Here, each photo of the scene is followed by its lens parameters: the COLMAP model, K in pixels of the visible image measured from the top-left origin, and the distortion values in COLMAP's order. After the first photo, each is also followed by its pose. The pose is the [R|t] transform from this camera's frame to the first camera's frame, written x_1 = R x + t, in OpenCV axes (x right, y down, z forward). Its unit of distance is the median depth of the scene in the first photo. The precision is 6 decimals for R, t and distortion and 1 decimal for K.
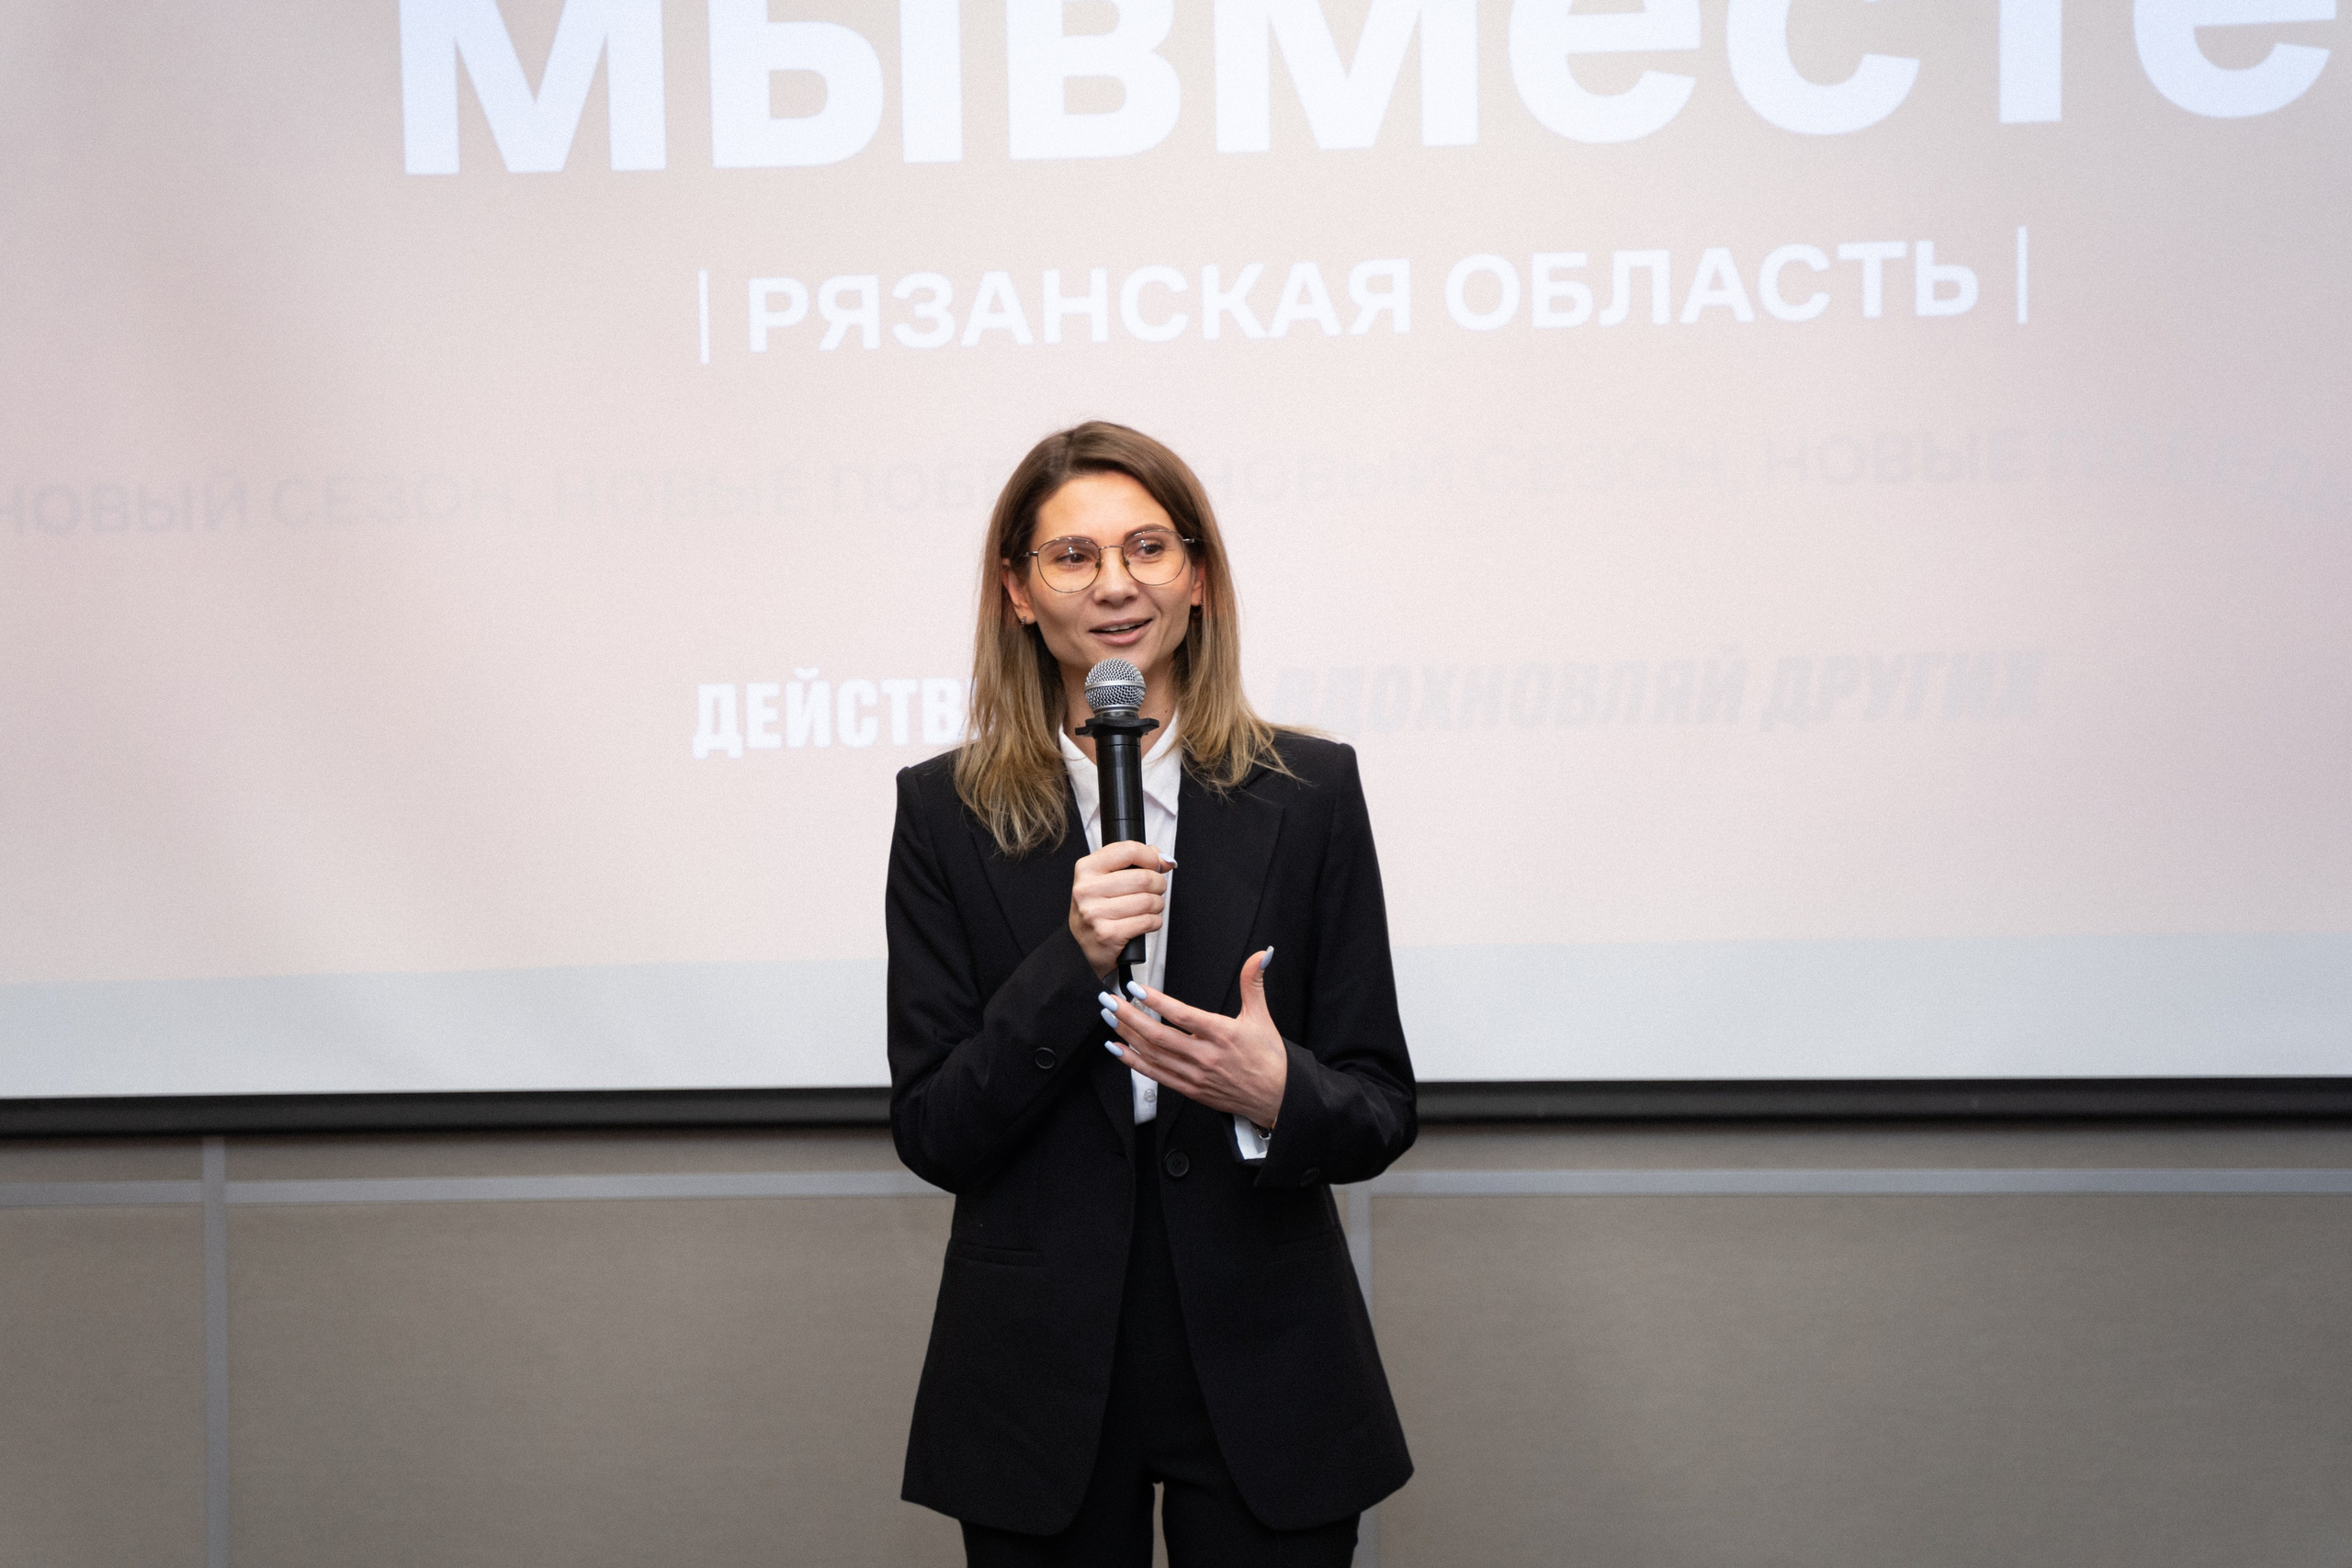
lens RADIAL K [[4994.2, 0, 1120.0], [0, 4994.2, 882.1], [0, 0, 1]] dist [0.294878, 0.000000]
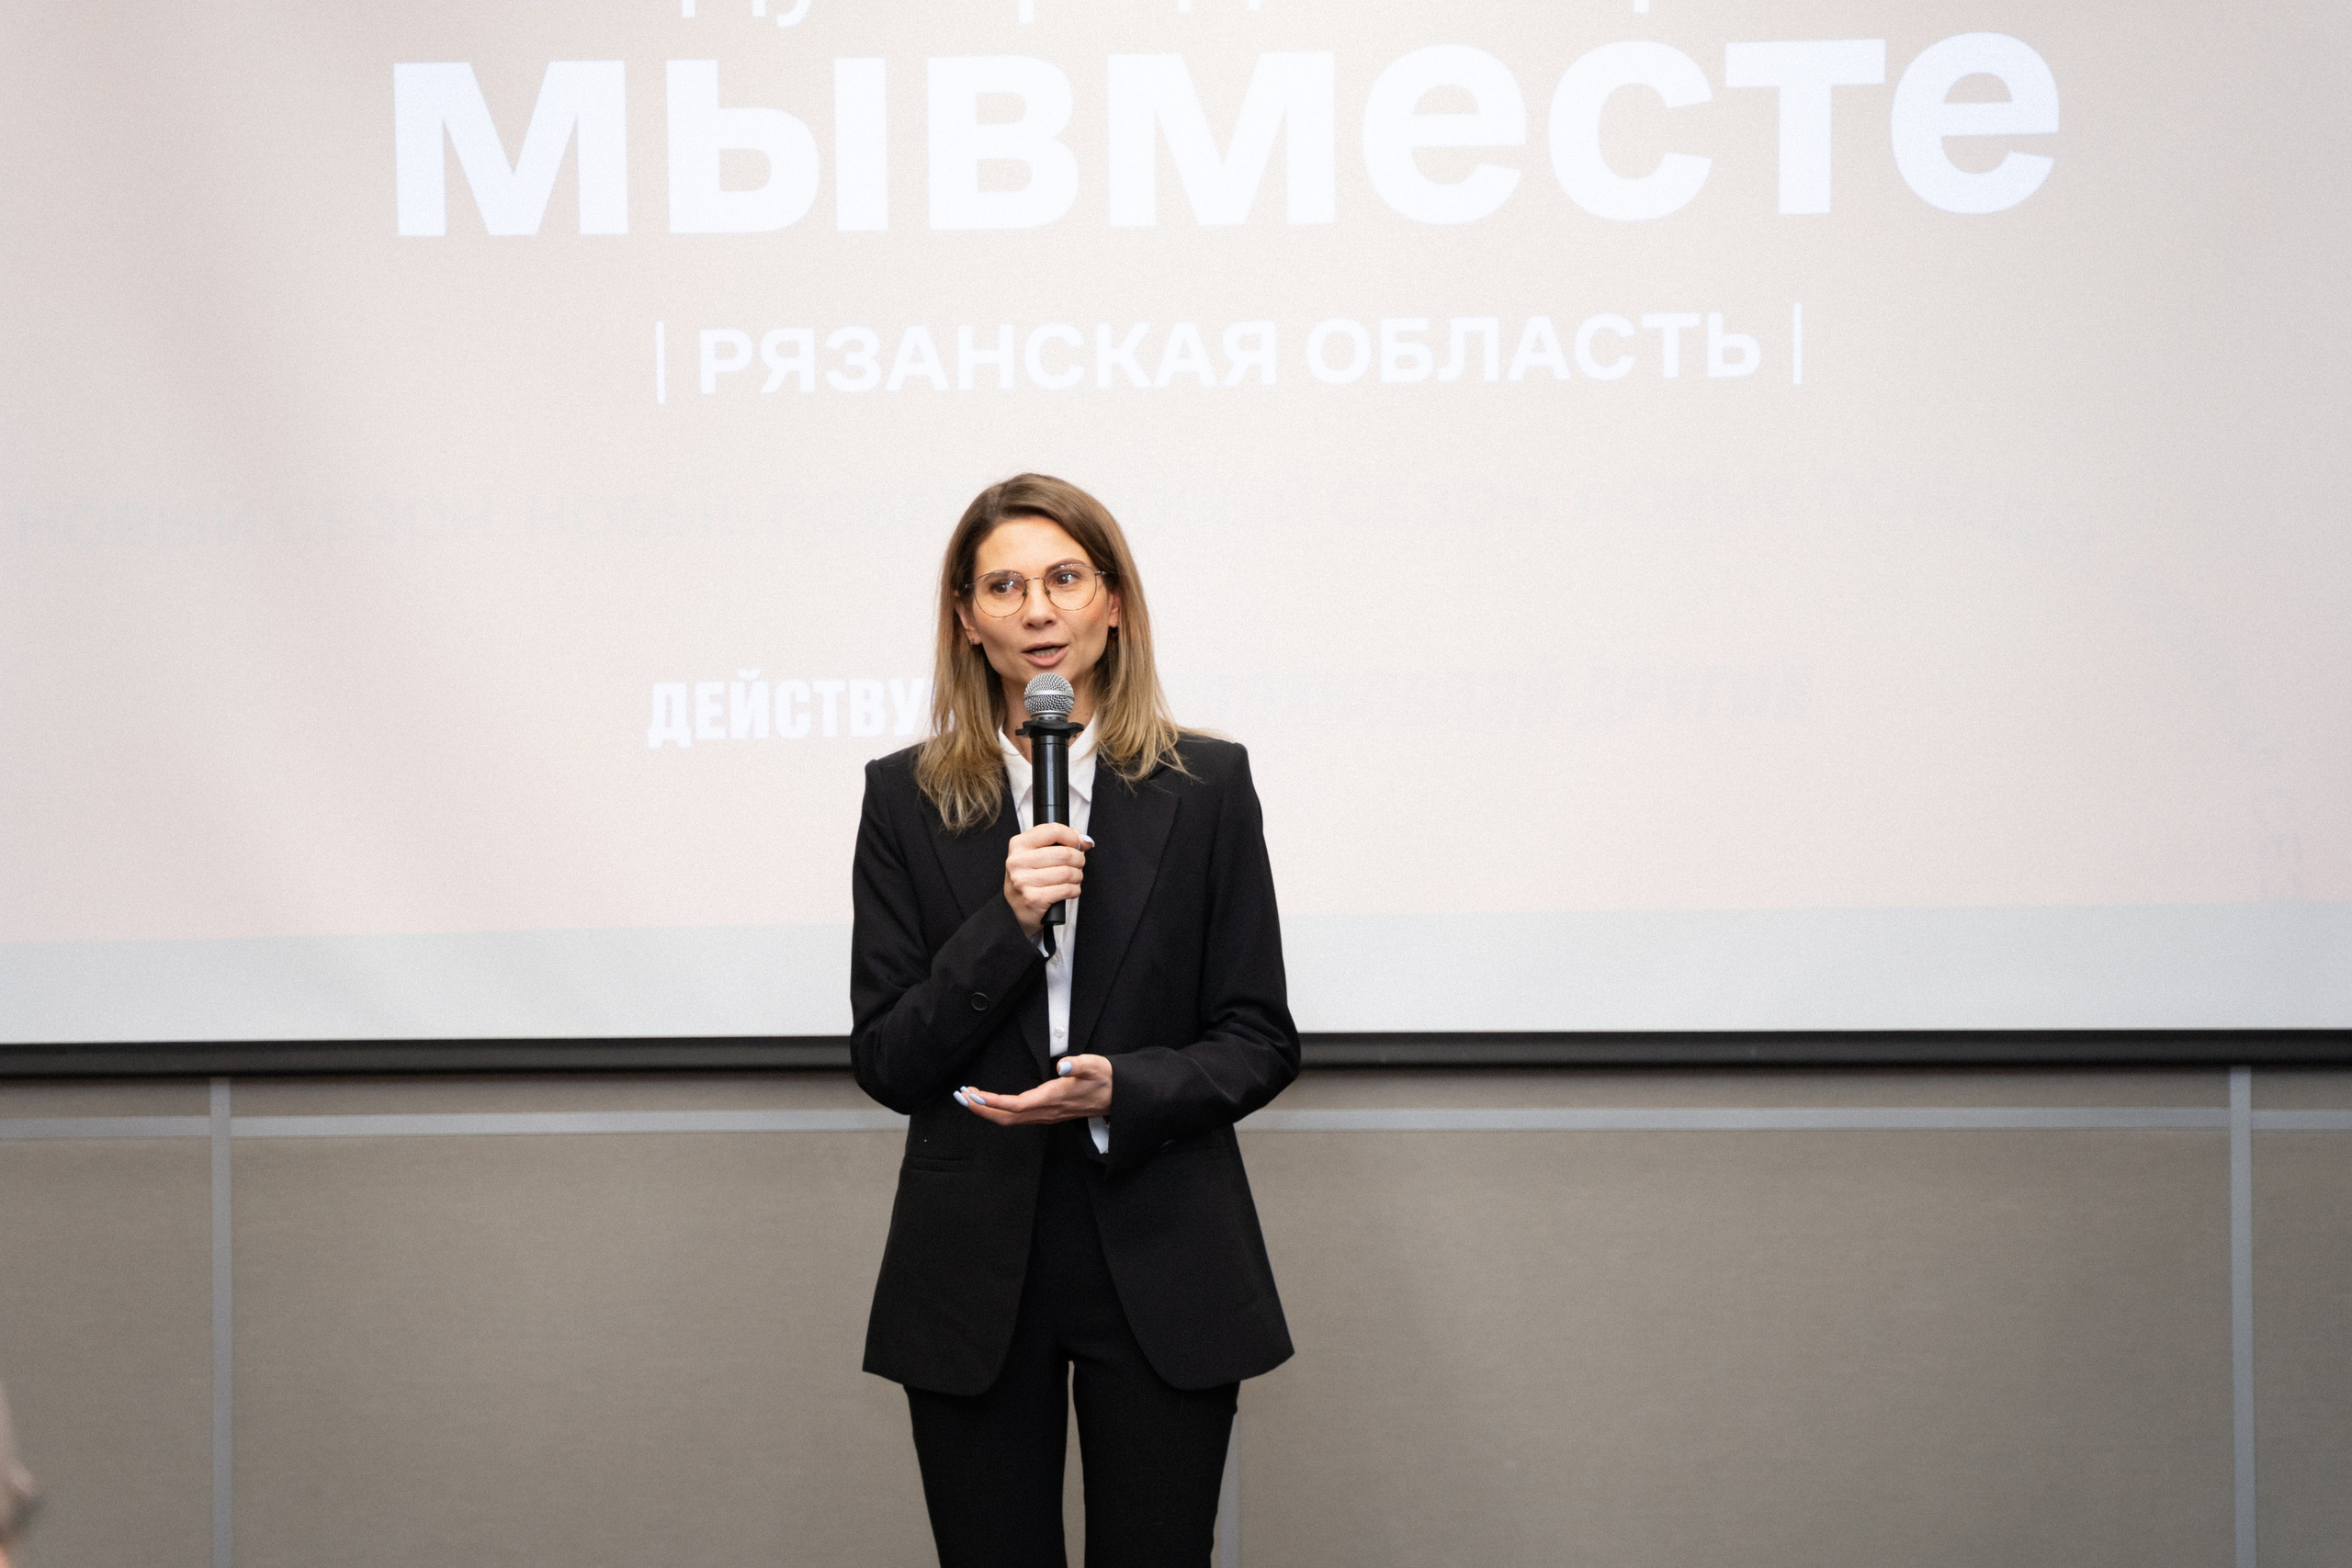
lens RADIAL K [[4994.2, 0, 1189.5], [0, 4994.2, 829.5], [0, 0, 1]] dist [0.294878, 0.000000]
pose [[0.998770, 0.006827, 0.049101, -0.017938], [-0.006509, 0.999957, -0.006628, 0.000732], [-0.049144, 0.006300, 0.998772, -0.149834]]
